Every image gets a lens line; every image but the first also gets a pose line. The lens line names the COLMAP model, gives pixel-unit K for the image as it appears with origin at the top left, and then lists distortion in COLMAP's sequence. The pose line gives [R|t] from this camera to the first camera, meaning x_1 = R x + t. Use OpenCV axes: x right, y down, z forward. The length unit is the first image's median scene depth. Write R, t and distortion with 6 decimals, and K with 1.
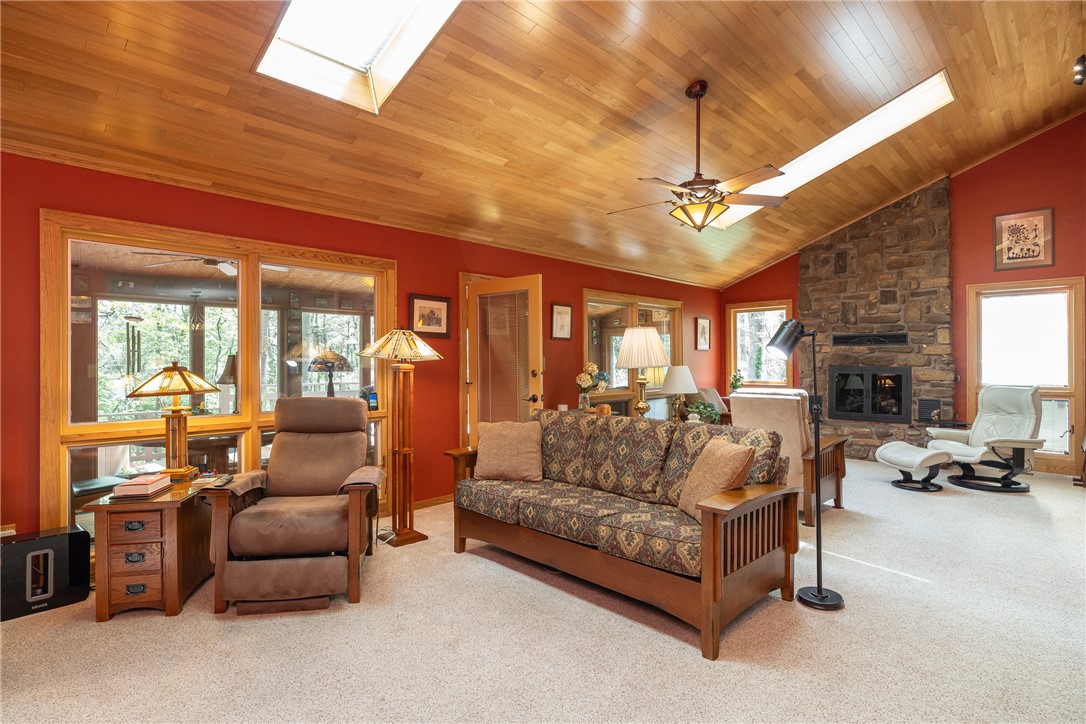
lens RADIAL K [[556.4, 0, 543.0], [0, 556.4, 362.0], [0, 0, 1]] dist [-0.001968, 0.000474]
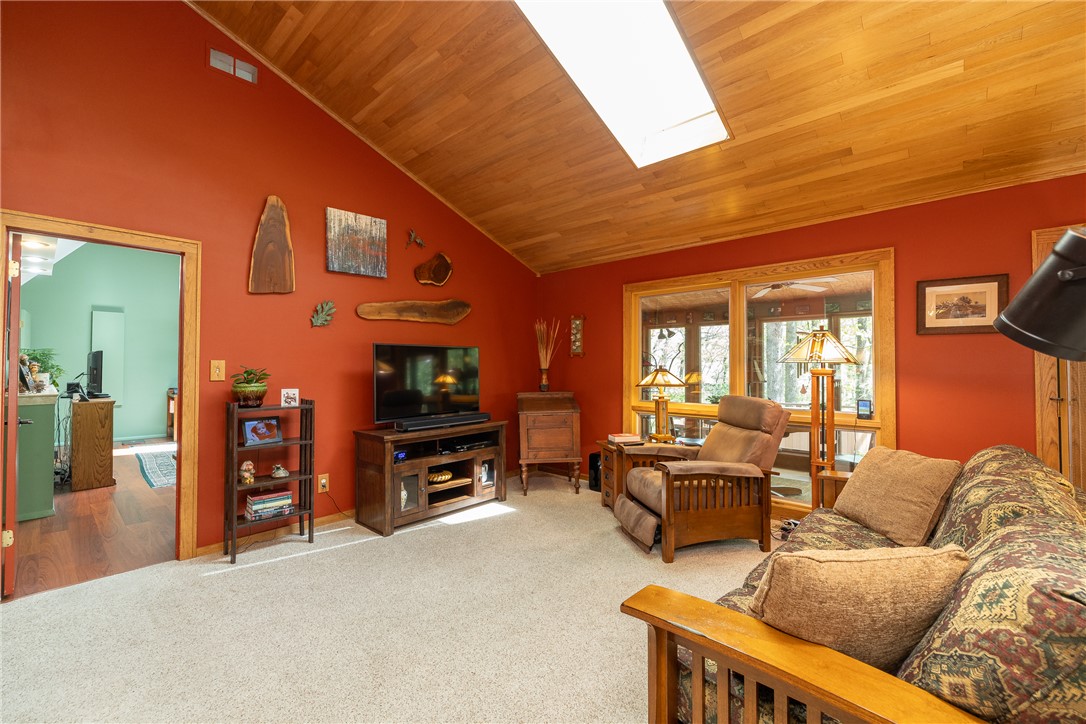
lens RADIAL K [[452.9, 0, 540.8], [0, 452.9, 360.5], [0, 0, 1]] dist [0.000159, -0.000083]
pose [[0.026530, -0.010083, -0.999597, 0.278891], [-0.001731, 0.999947, -0.010132, -0.000394], [0.999647, 0.001999, 0.026511, 0.296551]]
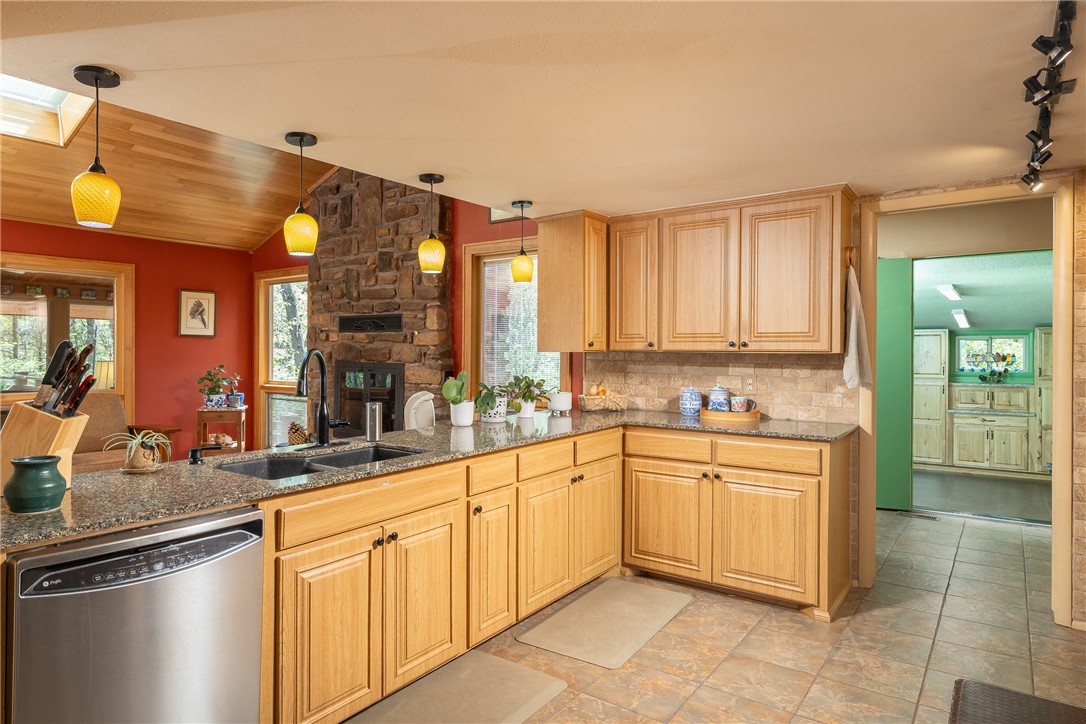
lens RADIAL K [[652.7, 0, 505.6], [0, 652.7, 350.4], [0, 0, 1]] dist [-0.001306, -0.001099]
pose [[0.992822, 0.007080, 0.119388, 0.706910], [-0.006476, 0.999964, -0.005444, -0.003630], [-0.119422, 0.004631, 0.992833, 0.192254]]
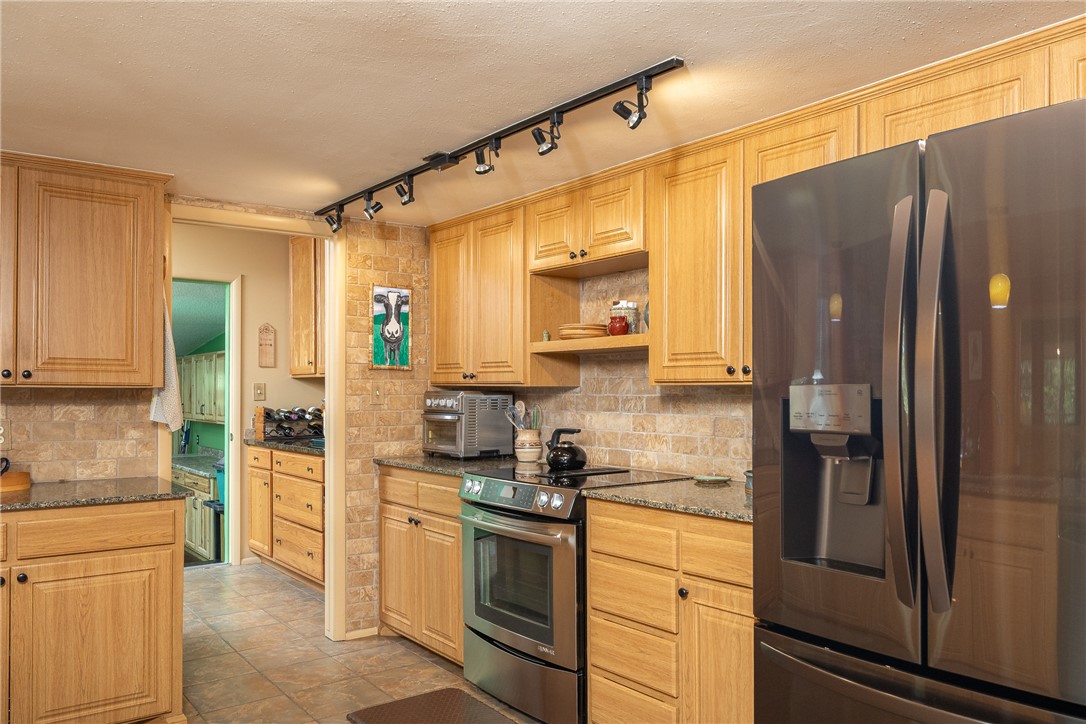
lens RADIAL K [[821.0, 0, 545.3], [0, 821.0, 387.7], [0, 0, 1]] dist [0.001842, -0.000130]
pose [[0.142338, 0.007228, 0.989792, 0.559251], [0.001027, 0.999972, -0.007450, -0.001827], [-0.989818, 0.002077, 0.142327, 0.358008]]
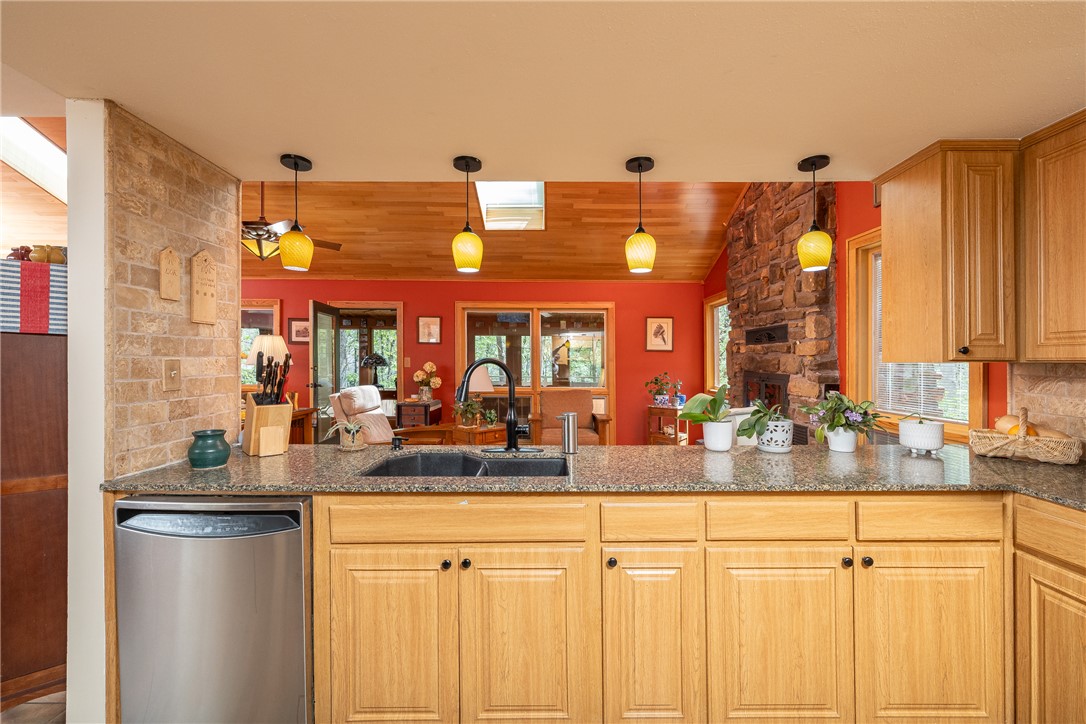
lens RADIAL K [[458.4, 0, 549.3], [0, 458.4, 361.0], [0, 0, 1]] dist [0.000824, 0.000213]
pose [[0.697224, 0.007809, -0.716811, 0.877046], [-0.011269, 0.999937, -0.000067, -0.004068], [0.716764, 0.008124, 0.697268, 0.420171]]
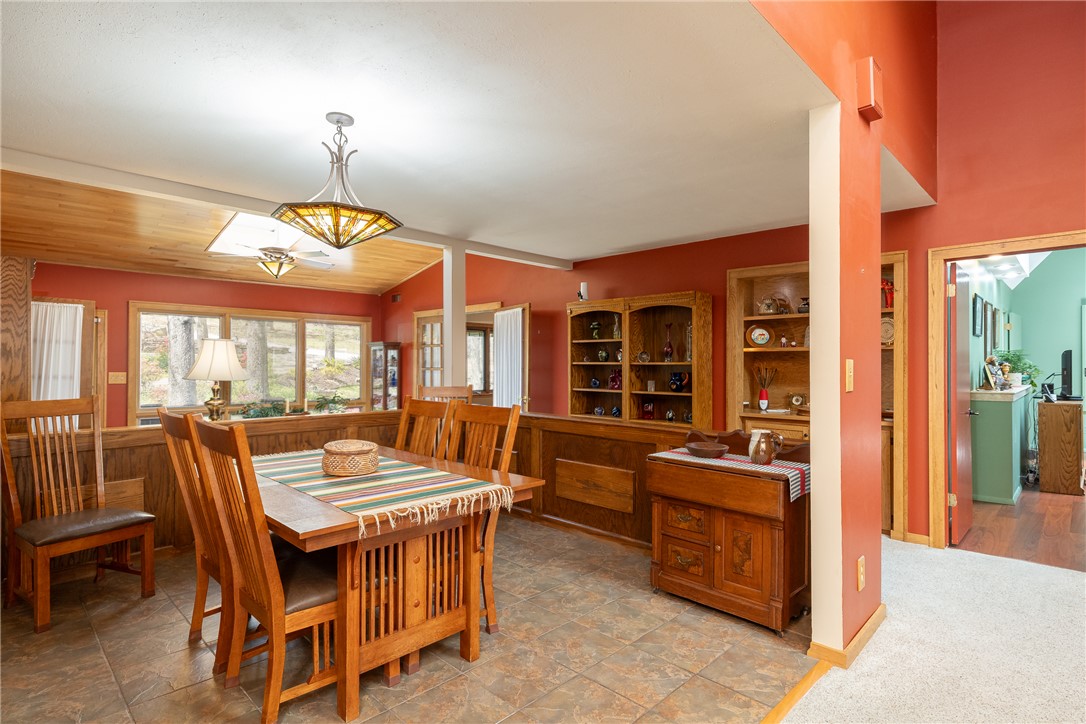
lens RADIAL K [[556.4, 0, 543.0], [0, 556.4, 362.0], [0, 0, 1]] dist [-0.001968, 0.000474]
pose [[-0.999986, 0.001332, 0.005121, 0.325395], [0.001298, 0.999977, -0.006601, 0.000365], [-0.005130, -0.006594, -0.999965, 0.464804]]
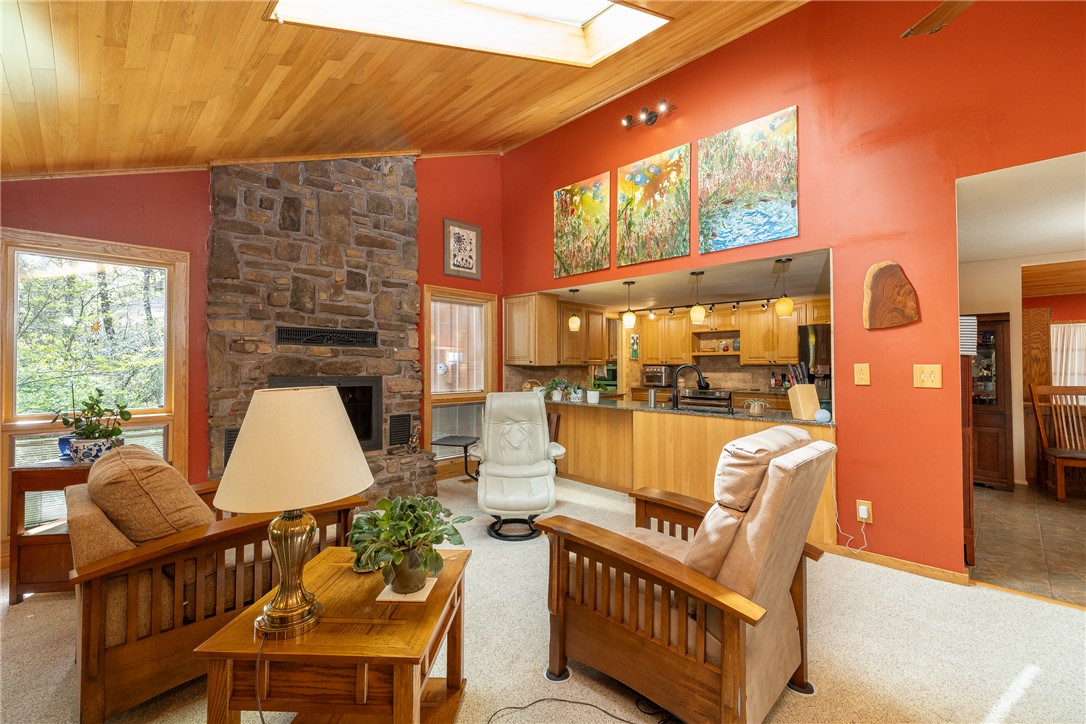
lens RADIAL K [[460.9, 0, 539.8], [0, 460.9, 359.5], [0, 0, 1]] dist [0.000451, 0.000037]
pose [[0.024578, 0.018719, 0.999523, 0.018959], [0.002922, 0.999819, -0.018796, -0.001074], [-0.999694, 0.003382, 0.024519, 0.780435]]
